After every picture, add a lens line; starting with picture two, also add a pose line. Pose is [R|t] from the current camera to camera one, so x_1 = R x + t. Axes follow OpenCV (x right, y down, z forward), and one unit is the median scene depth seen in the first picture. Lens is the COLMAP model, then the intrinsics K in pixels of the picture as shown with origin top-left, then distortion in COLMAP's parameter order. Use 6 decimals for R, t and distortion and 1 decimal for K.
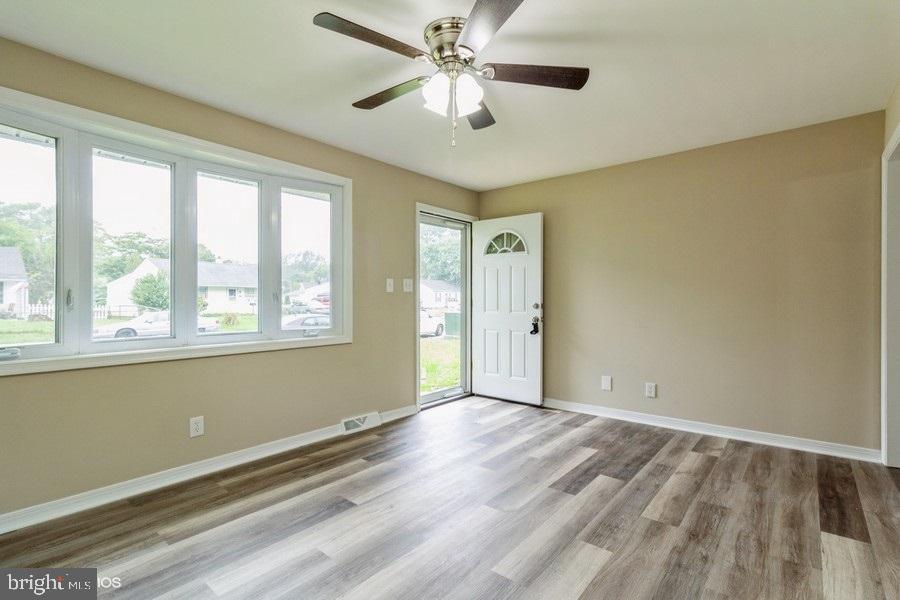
lens RADIAL K [[422.8, 0, 481.2], [0, 422.8, 297.9], [0, 0, 1]] dist [0.000914, 0.000363]
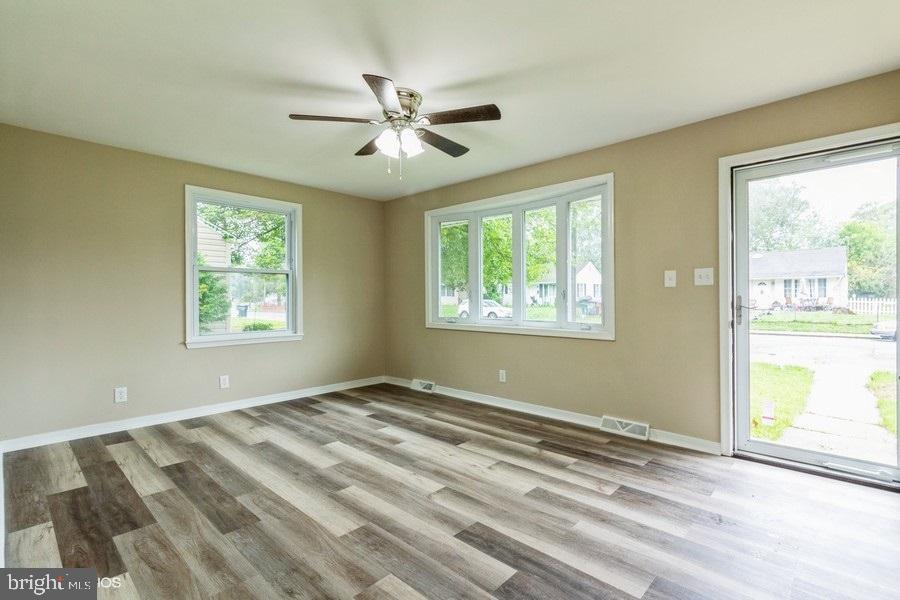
lens RADIAL K [[419.7, 0, 450.0], [0, 419.7, 300.0], [0, 0, 1]] dist [-0.001732, -0.000313]
pose [[-0.099622, 0.010852, -0.994966, 0.945835], [0.009121, 0.999908, 0.009993, -0.000996], [0.994984, -0.008079, -0.099712, 0.990695]]
